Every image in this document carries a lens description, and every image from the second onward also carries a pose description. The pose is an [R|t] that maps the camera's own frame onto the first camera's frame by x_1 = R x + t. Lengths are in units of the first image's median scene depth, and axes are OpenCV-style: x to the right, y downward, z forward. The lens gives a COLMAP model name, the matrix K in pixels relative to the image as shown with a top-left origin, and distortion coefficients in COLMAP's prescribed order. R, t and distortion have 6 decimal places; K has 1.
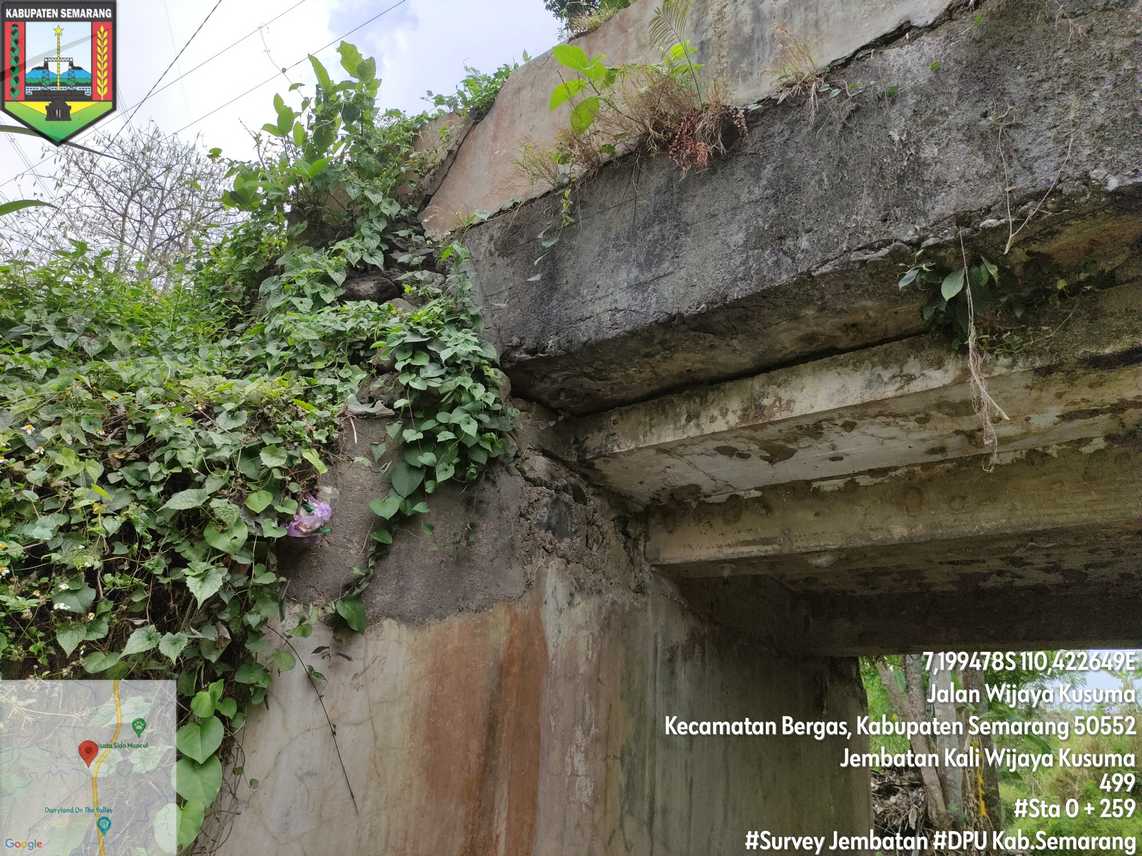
lens RADIAL K [[846.2, 0, 569.6], [0, 846.2, 425.2], [0, 0, 1]] dist [0.055243, -0.052662]
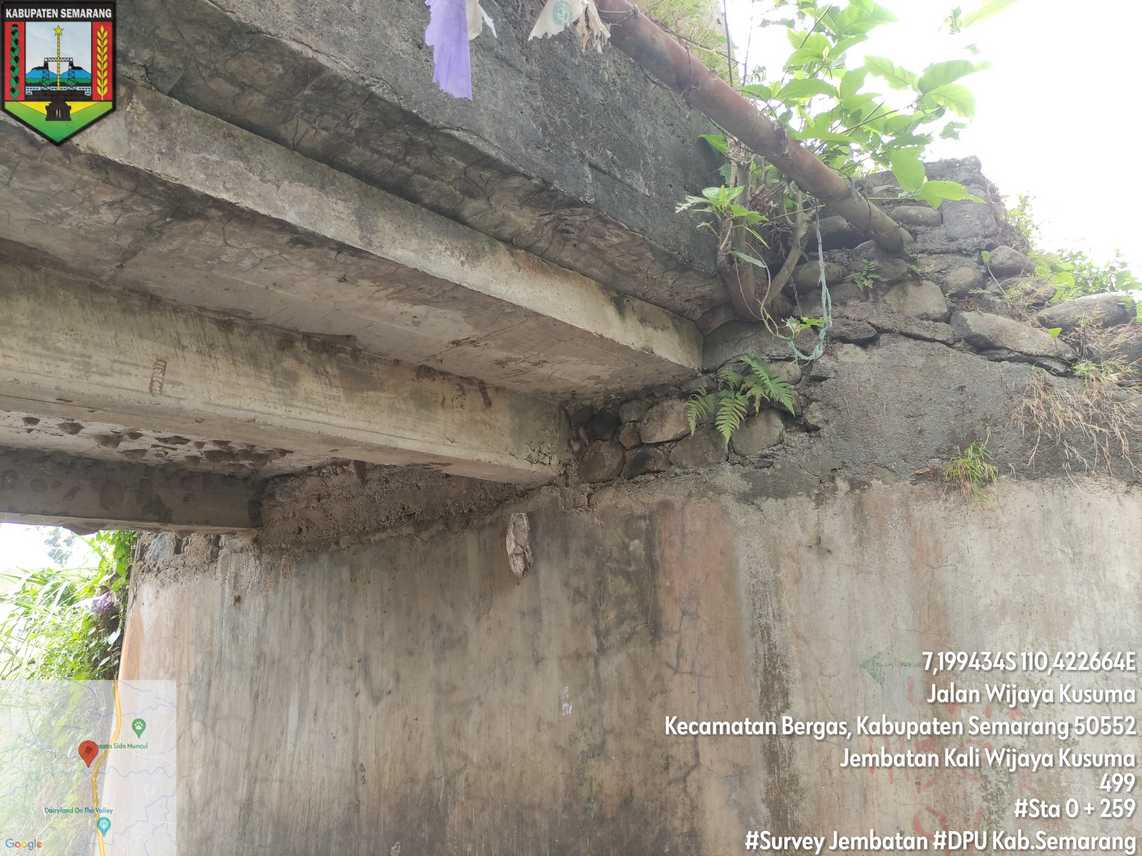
lens RADIAL K [[846.2, 0, 571.6], [0, 846.2, 423.6], [0, 0, 1]] dist [0.055243, -0.052662]
pose [[-0.058224, -0.321028, -0.945278, 1.700581], [0.421591, 0.850399, -0.314774, 0.821592], [0.904915, -0.416848, 0.085829, 1.811756]]
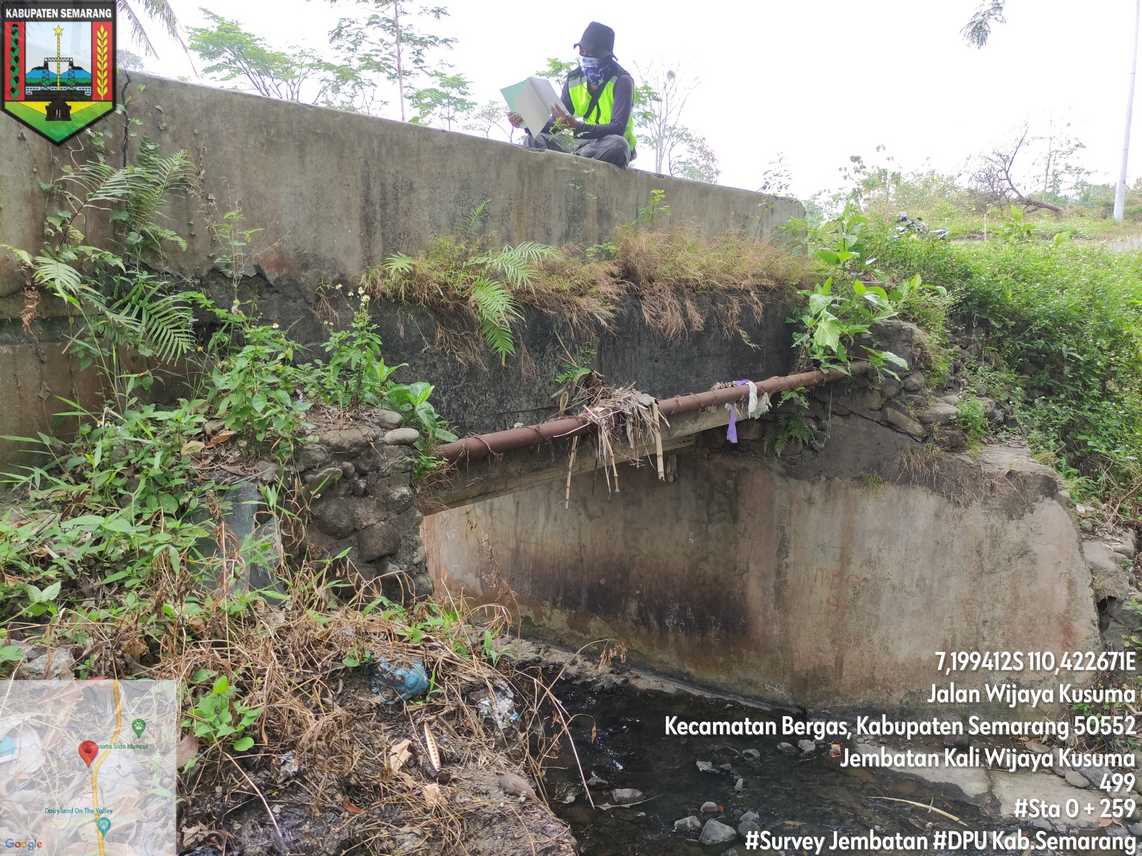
lens RADIAL K [[846.2, 0, 569.1], [0, 846.2, 429.7], [0, 0, 1]] dist [0.055243, -0.052662]
pose [[-0.019989, 0.097792, -0.995006, 3.097751], [0.386825, 0.918455, 0.082498, 0.113668], [0.921936, -0.383245, -0.056188, 1.678089]]
